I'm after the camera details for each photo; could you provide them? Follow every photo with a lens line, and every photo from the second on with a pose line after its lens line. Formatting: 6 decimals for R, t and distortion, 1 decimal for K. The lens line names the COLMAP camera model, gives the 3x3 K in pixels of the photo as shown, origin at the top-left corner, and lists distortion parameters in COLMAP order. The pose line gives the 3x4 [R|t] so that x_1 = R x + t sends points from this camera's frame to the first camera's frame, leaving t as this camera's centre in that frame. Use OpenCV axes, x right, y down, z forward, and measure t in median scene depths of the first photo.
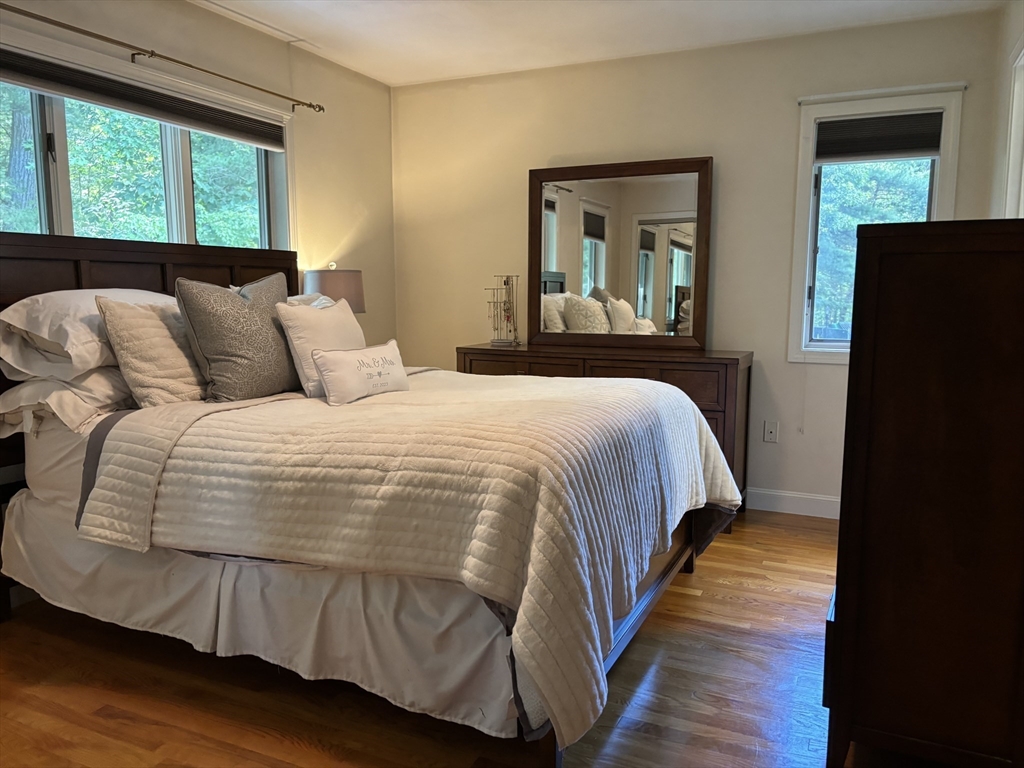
lens RADIAL K [[769.4, 0, 509.4], [0, 769.4, 384.9], [0, 0, 1]] dist [0.049338, -0.056903]
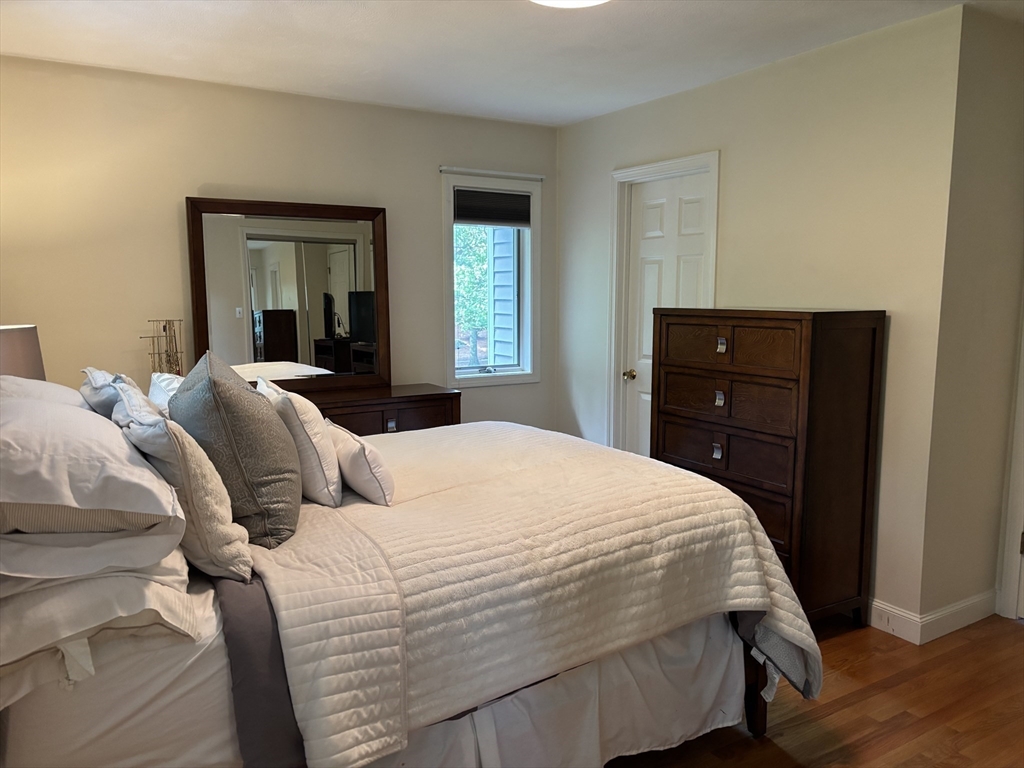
lens RADIAL K [[769.4, 0, 507.9], [0, 769.4, 384.6], [0, 0, 1]] dist [0.049338, -0.056903]
pose [[0.553580, -0.105507, 0.826086, -1.034195], [0.103858, 0.992945, 0.057220, -0.173367], [-0.826295, 0.054120, 0.560632, 0.491895]]
